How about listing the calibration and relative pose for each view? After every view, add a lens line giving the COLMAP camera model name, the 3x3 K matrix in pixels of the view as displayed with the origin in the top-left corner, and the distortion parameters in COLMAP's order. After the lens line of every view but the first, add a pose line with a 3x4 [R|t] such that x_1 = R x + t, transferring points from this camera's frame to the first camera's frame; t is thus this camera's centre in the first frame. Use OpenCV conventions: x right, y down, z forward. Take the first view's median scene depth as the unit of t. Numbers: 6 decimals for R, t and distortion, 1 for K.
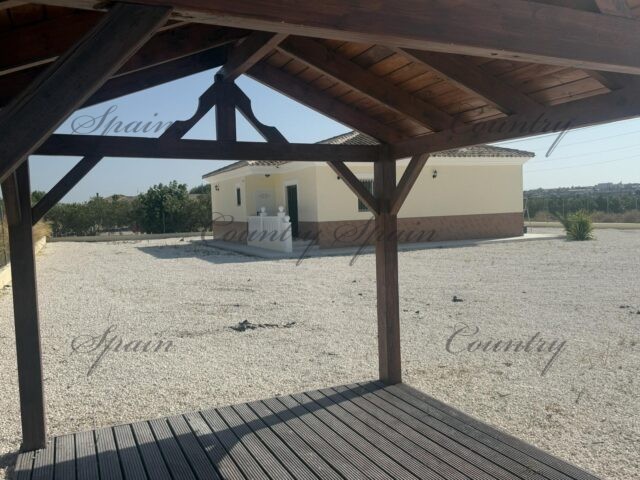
lens RADIAL K [[538.9, 0, 315.4], [0, 538.9, 241.0], [0, 0, 1]] dist [0.072270, 0.002037]
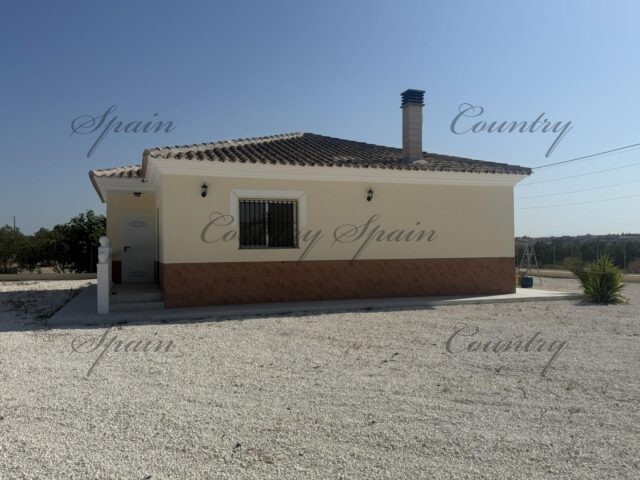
lens RADIAL K [[538.9, 0, 324.5], [0, 538.9, 239.1], [0, 0, 1]] dist [0.072270, 0.002037]
pose [[0.997982, 0.022857, -0.059238, 0.192721], [-0.027382, 0.996676, -0.076729, -0.018033], [0.057287, 0.078196, 0.995291, 0.331670]]
